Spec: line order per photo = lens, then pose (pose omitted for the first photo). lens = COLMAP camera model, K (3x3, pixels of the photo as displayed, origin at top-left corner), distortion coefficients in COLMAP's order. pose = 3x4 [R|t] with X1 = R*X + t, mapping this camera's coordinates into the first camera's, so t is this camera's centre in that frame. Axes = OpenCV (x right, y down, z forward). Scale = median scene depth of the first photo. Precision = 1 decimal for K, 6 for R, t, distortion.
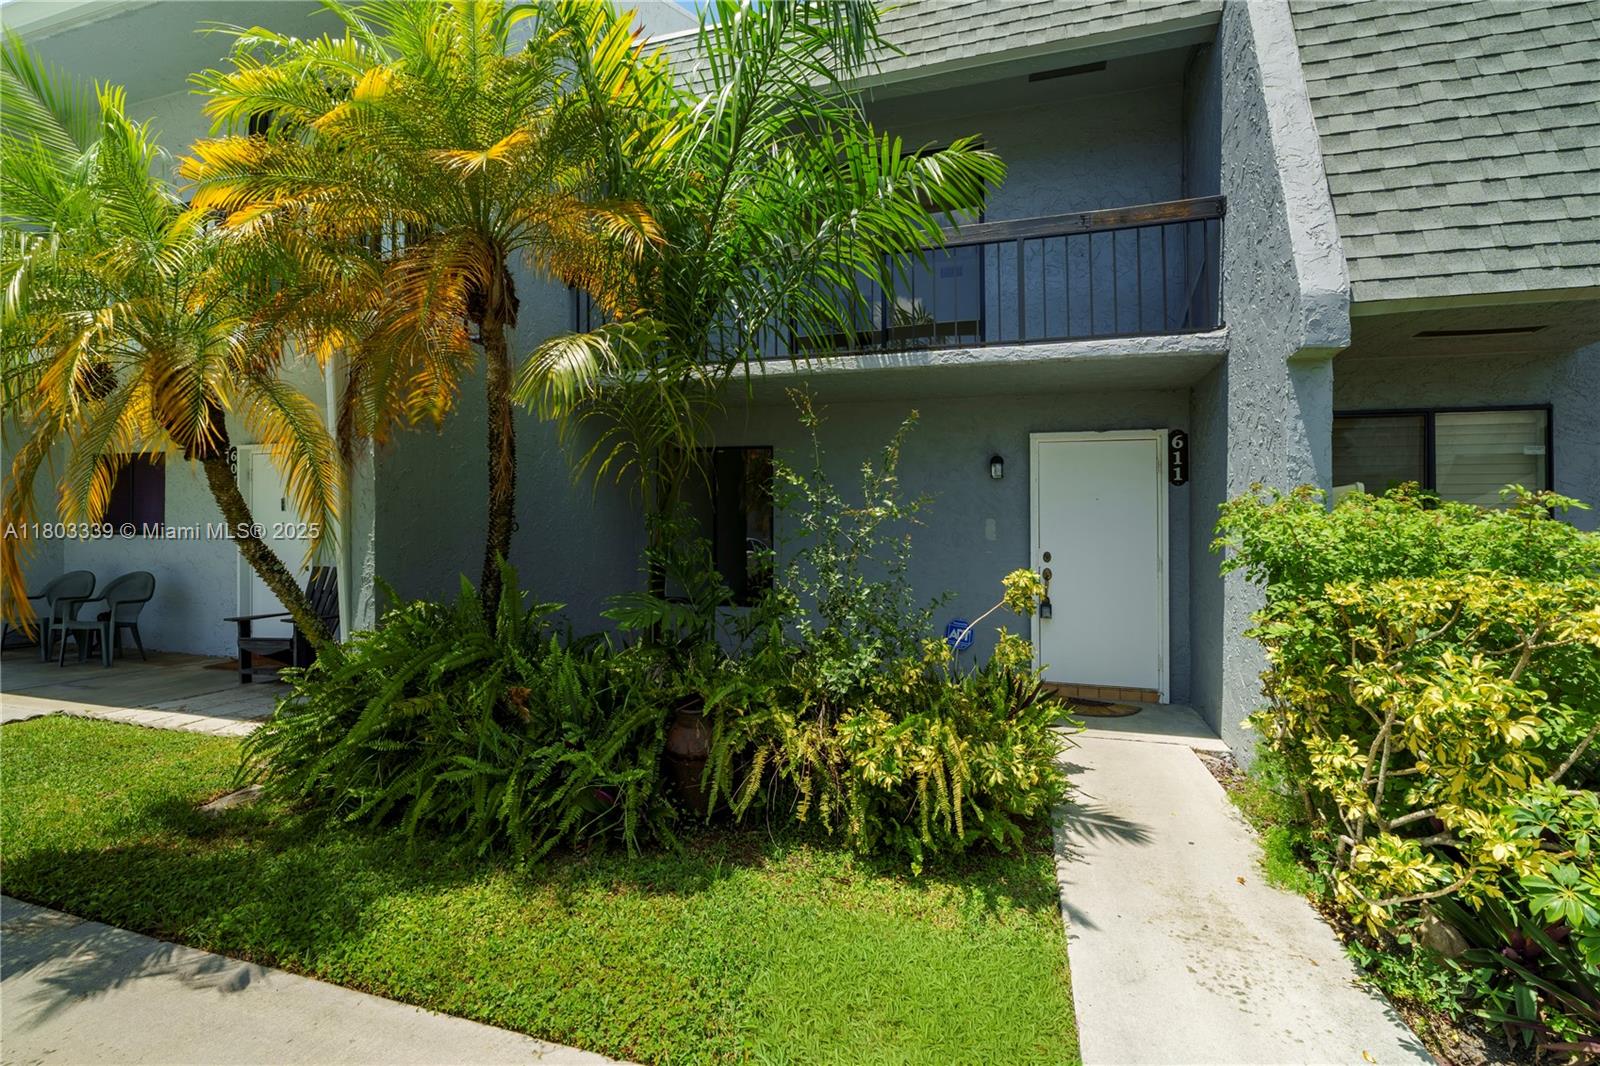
lens RADIAL K [[695.1, 0, 802.8], [0, 695.1, 474.4], [0, 0, 1]] dist [-0.003366, 0.000201]
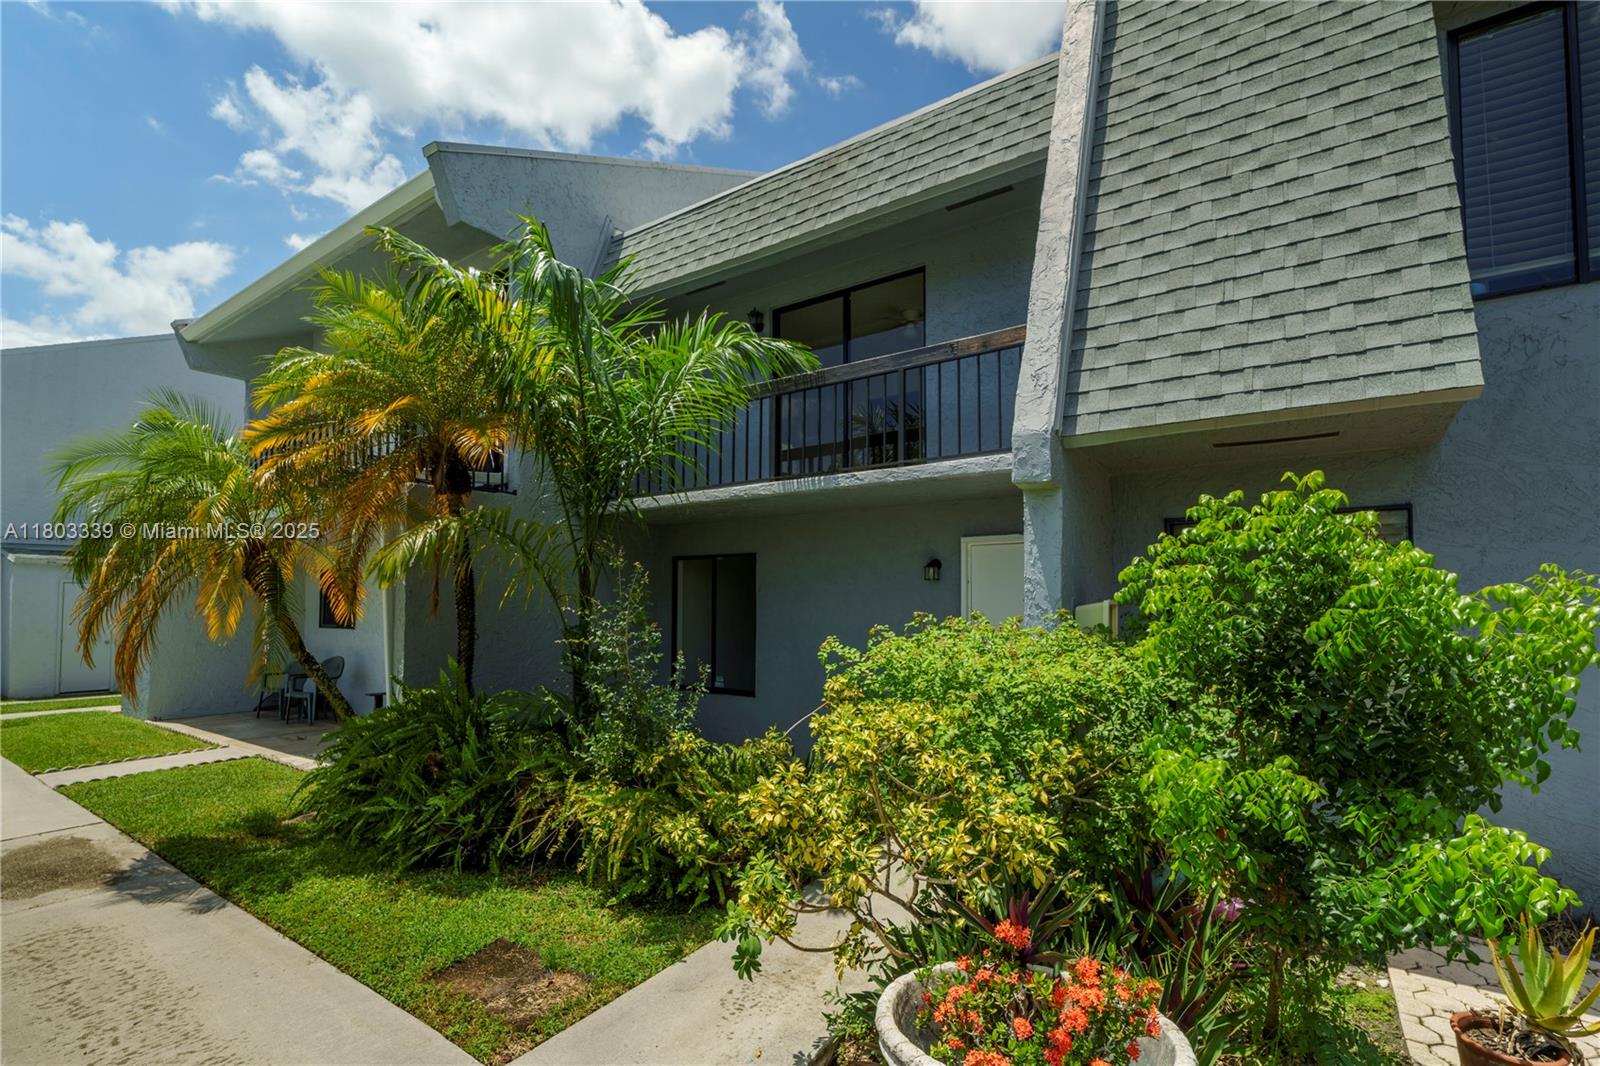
lens RADIAL K [[727.2, 0, 796.4], [0, 727.2, 507.4], [0, 0, 1]] dist [-0.003340, -0.000279]
pose [[0.950181, -0.048915, -0.307837, 0.705100], [0.032320, 0.997748, -0.058779, -0.080570], [0.310019, 0.045901, 0.949622, -0.201627]]
